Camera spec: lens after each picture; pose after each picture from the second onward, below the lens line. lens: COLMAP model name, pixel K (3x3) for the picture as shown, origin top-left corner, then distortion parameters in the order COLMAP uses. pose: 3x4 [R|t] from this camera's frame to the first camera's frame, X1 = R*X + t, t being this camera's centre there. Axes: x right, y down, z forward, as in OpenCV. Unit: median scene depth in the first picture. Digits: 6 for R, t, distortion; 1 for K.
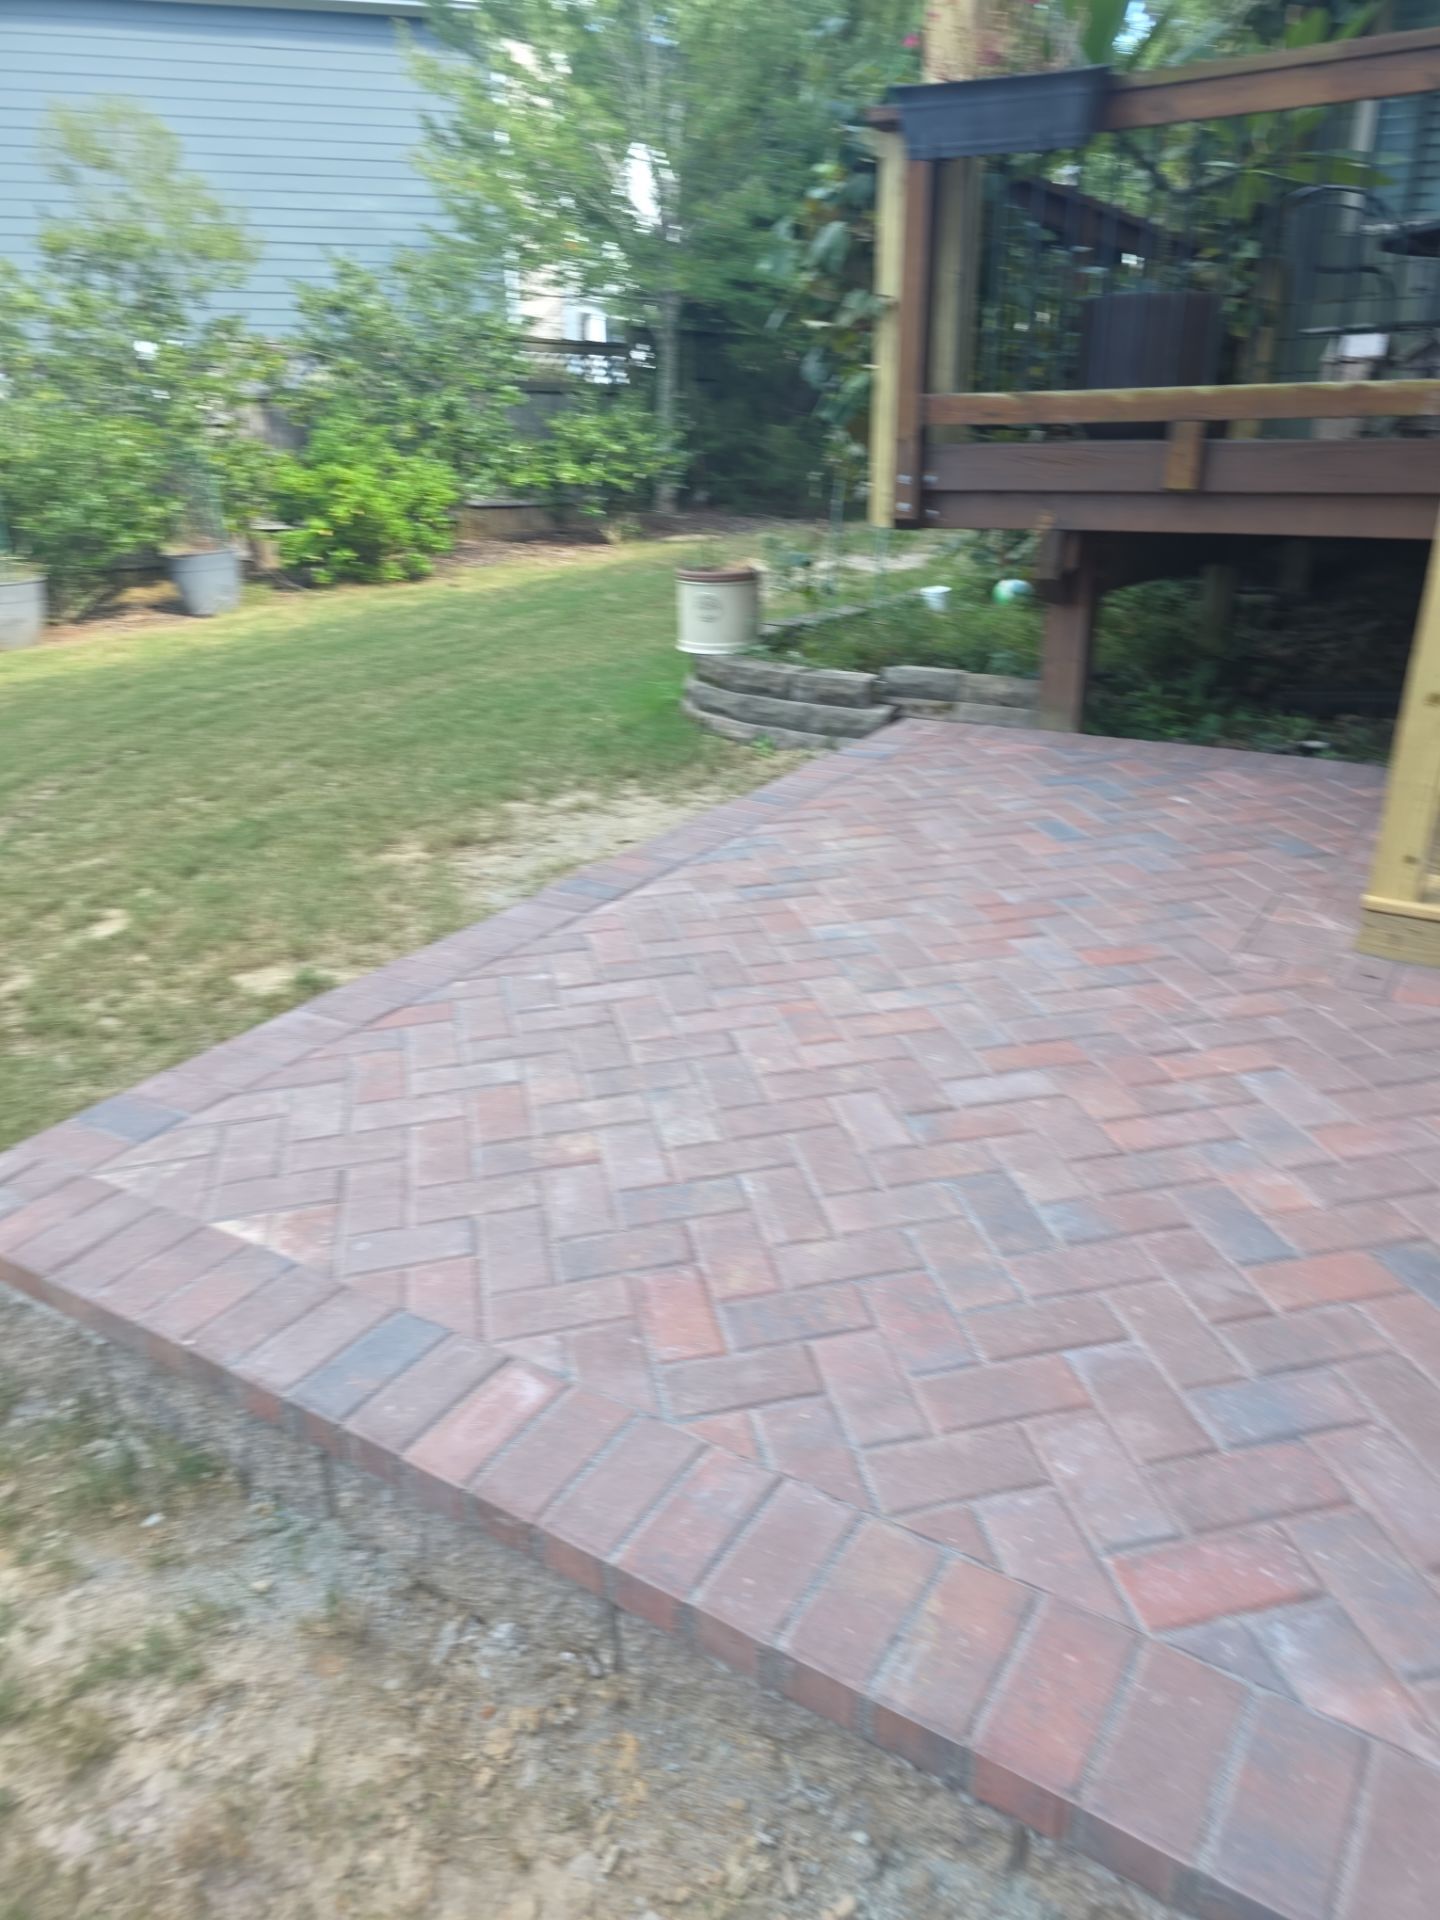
lens RADIAL K [[1293.4, 0, 729.5], [0, 1293.4, 984.5], [0, 0, 1]] dist [0.061033, -0.058546]
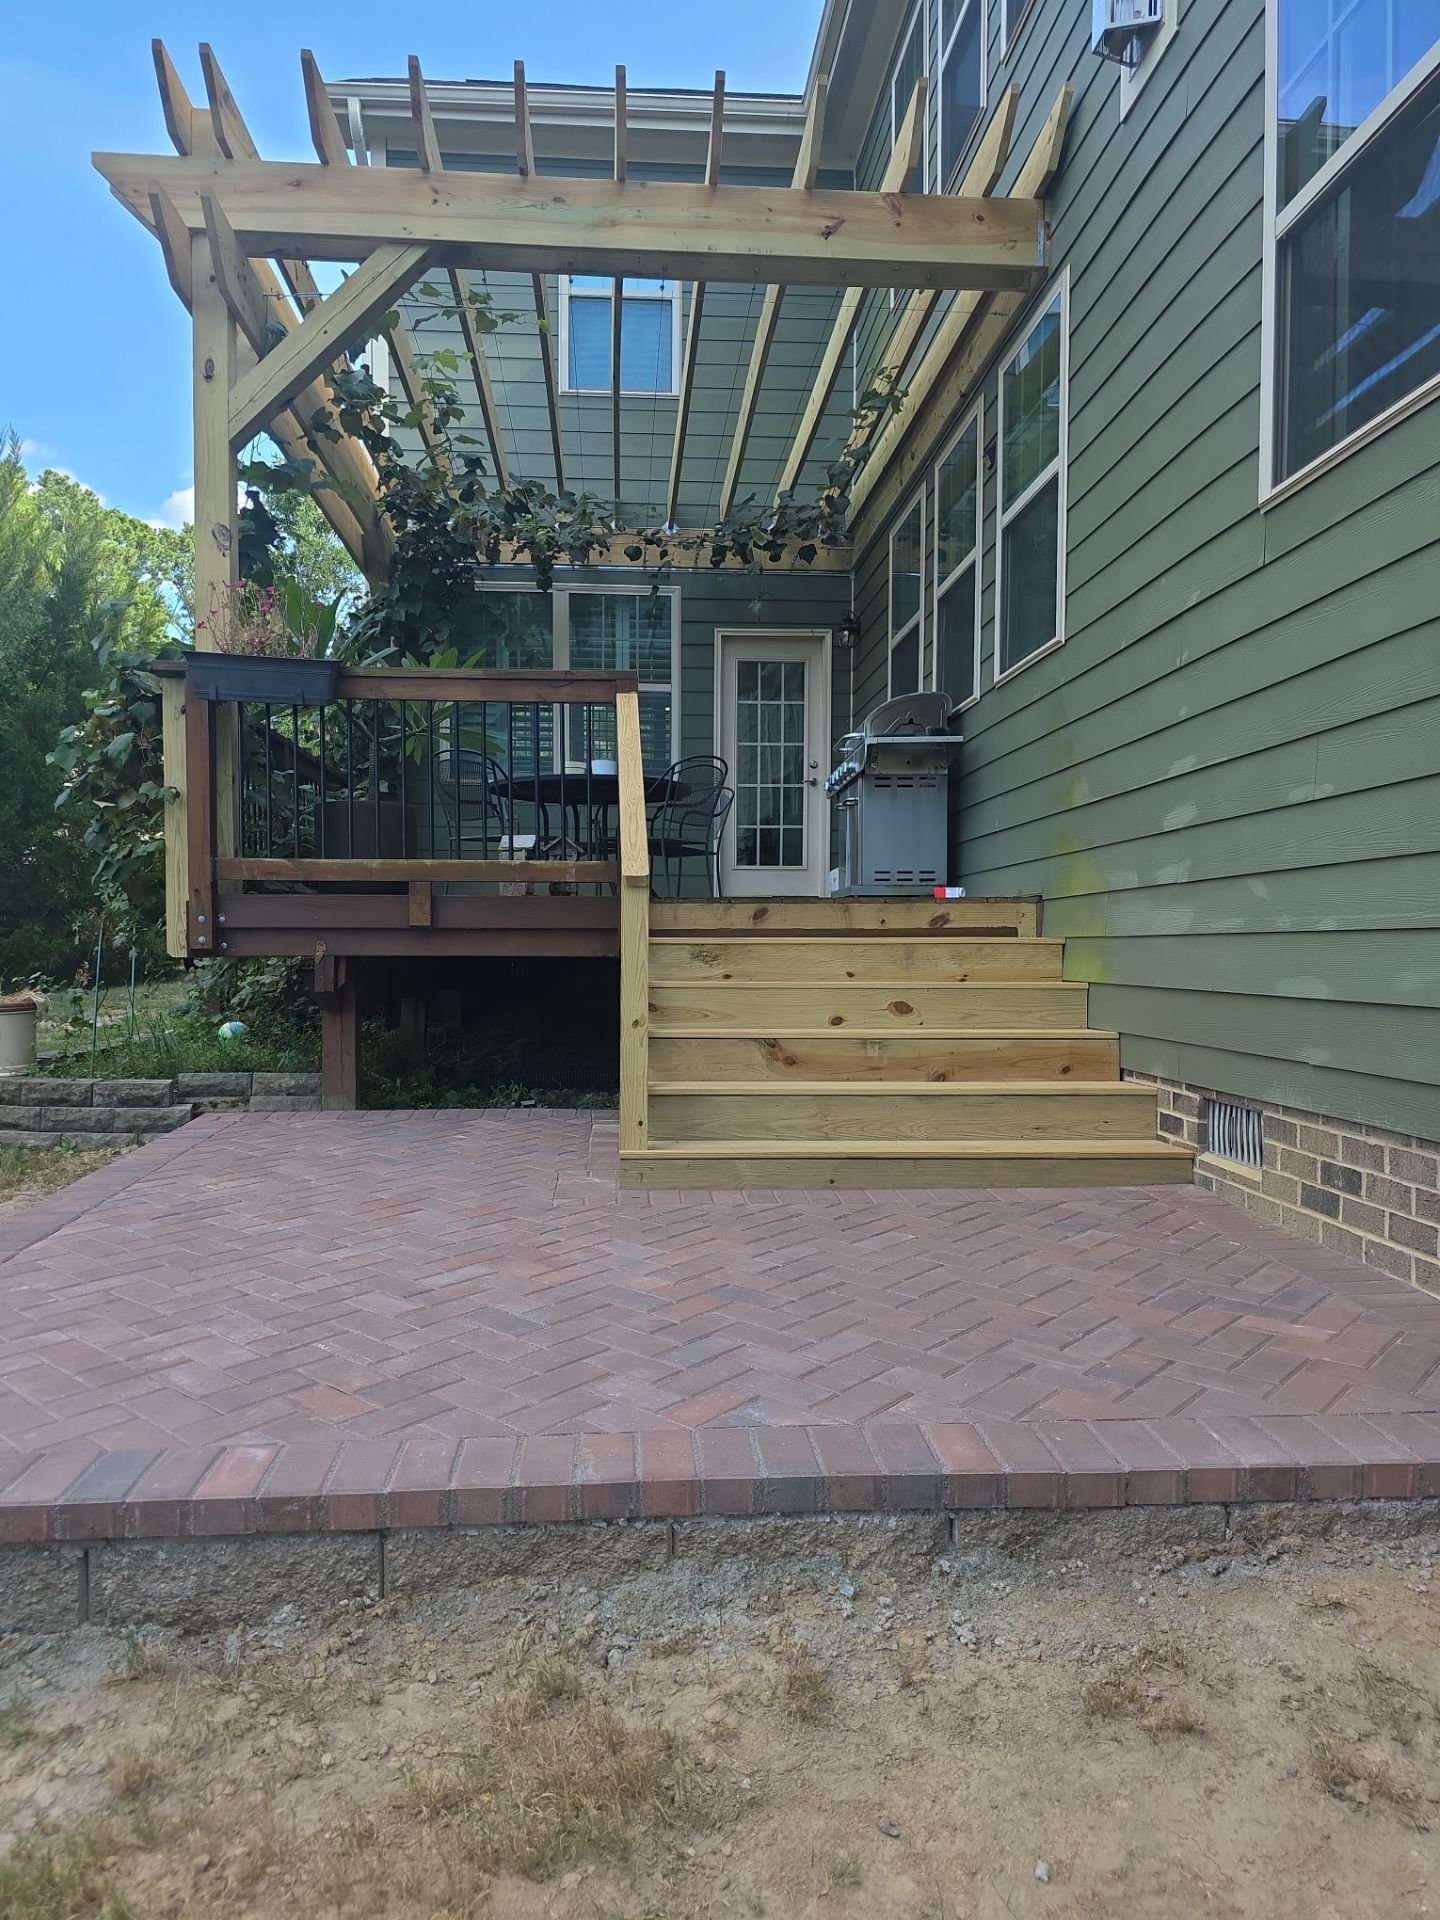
lens RADIAL K [[1293.4, 0, 700.8], [0, 1293.4, 978.0], [0, 0, 1]] dist [0.061033, -0.058546]
pose [[0.805623, -0.010974, 0.592327, -0.254346], [0.224360, 0.931007, -0.287903, 0.151145], [-0.548302, 0.364836, 0.752503, -0.204312]]
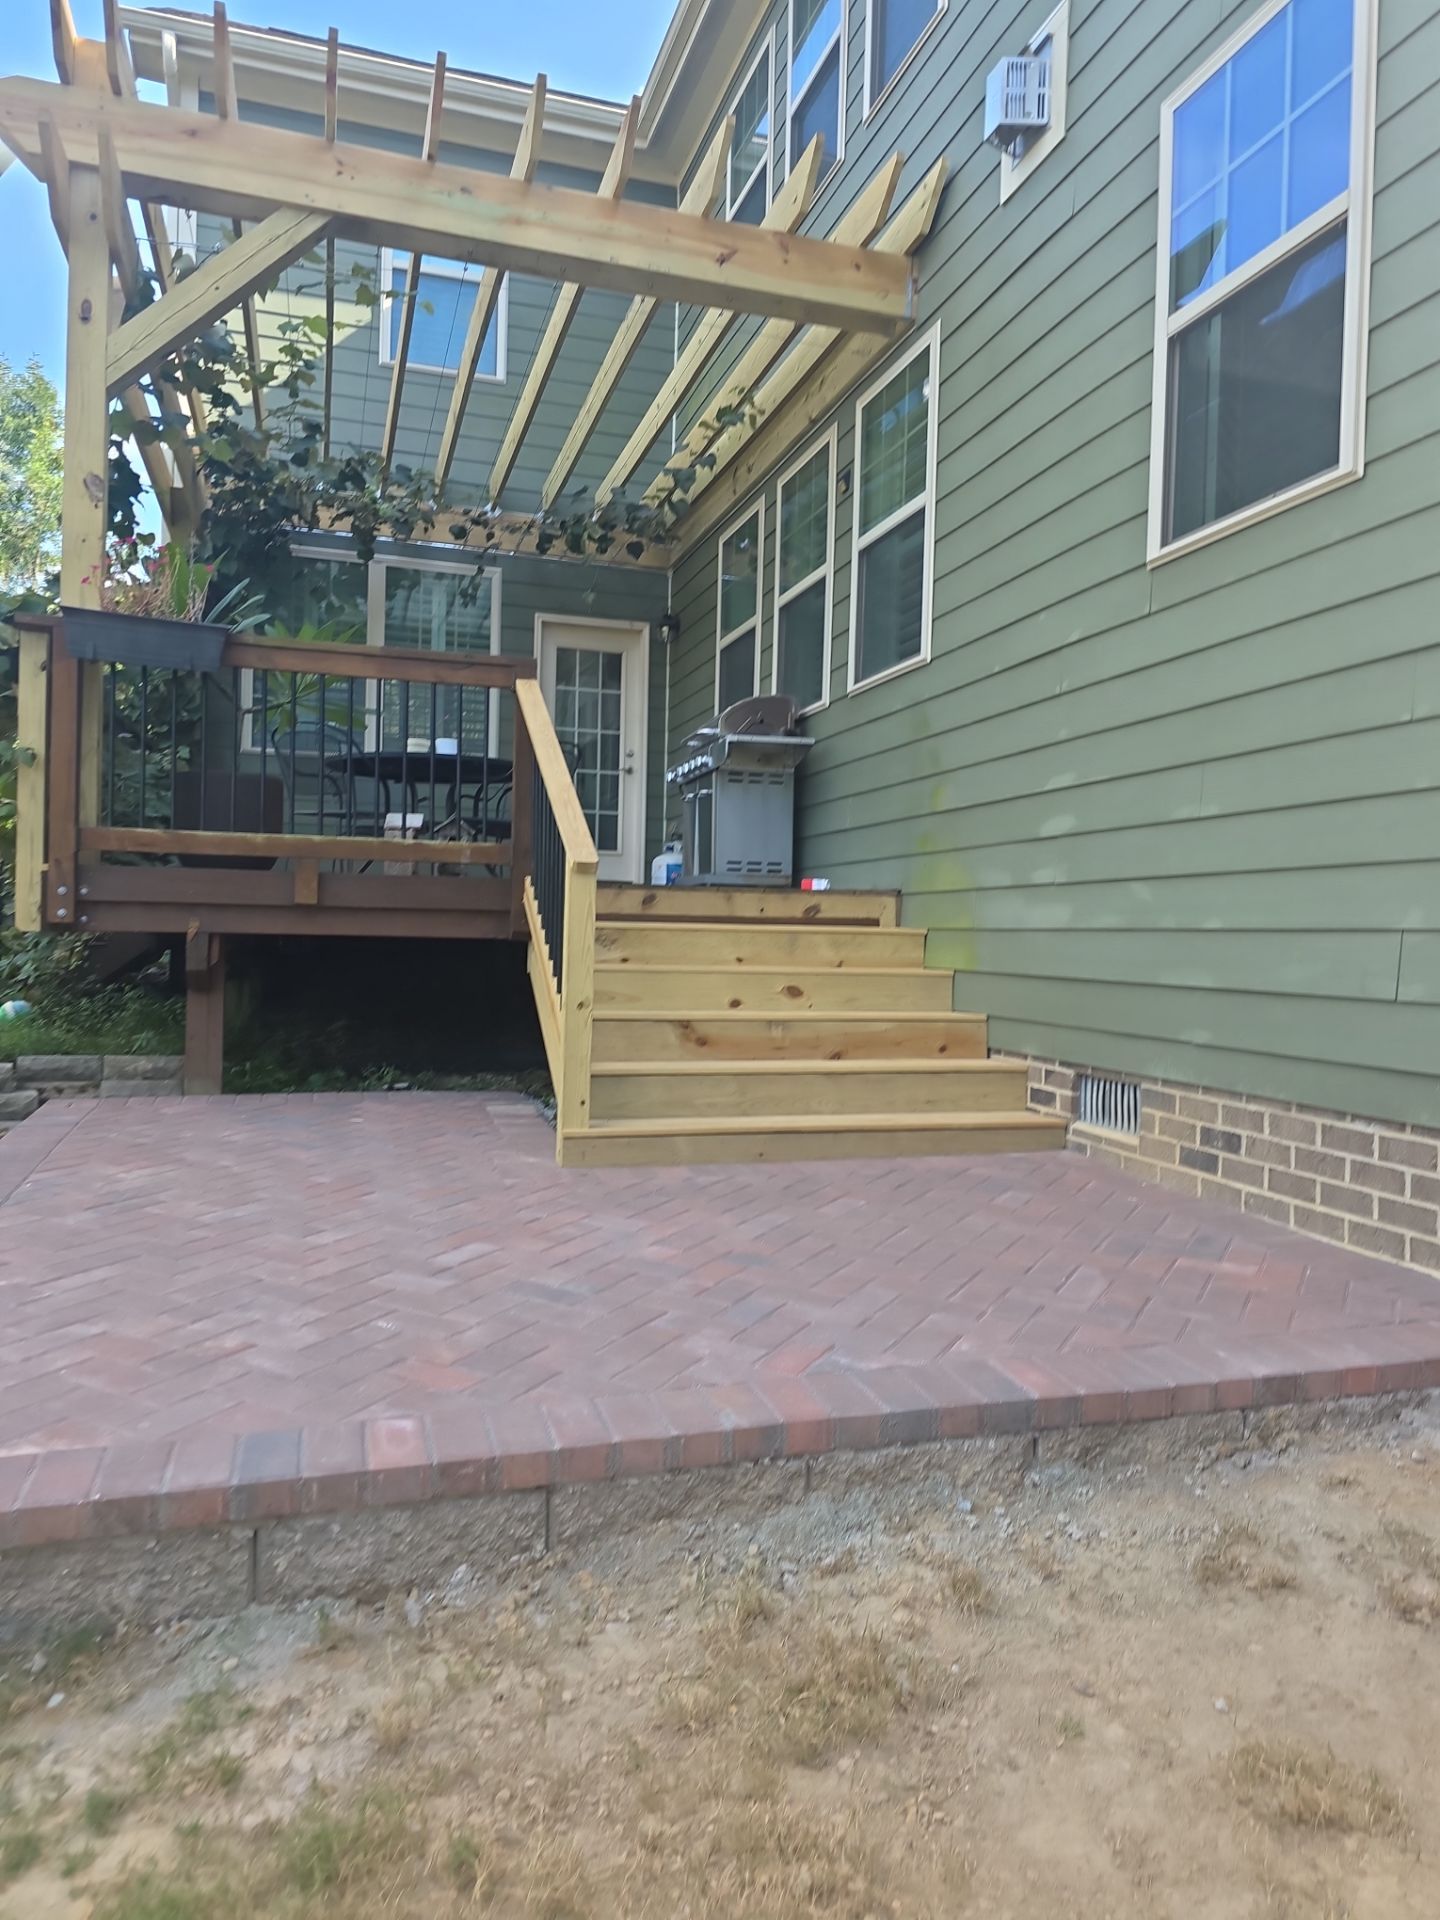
lens RADIAL K [[1293.4, 0, 735.0], [0, 1293.4, 940.4], [0, 0, 1]] dist [0.061033, -0.058546]
pose [[0.642204, 0.011507, 0.766448, -0.434456], [0.273745, 0.930510, -0.243340, 0.116953], [-0.715987, 0.366085, 0.594427, -0.119923]]
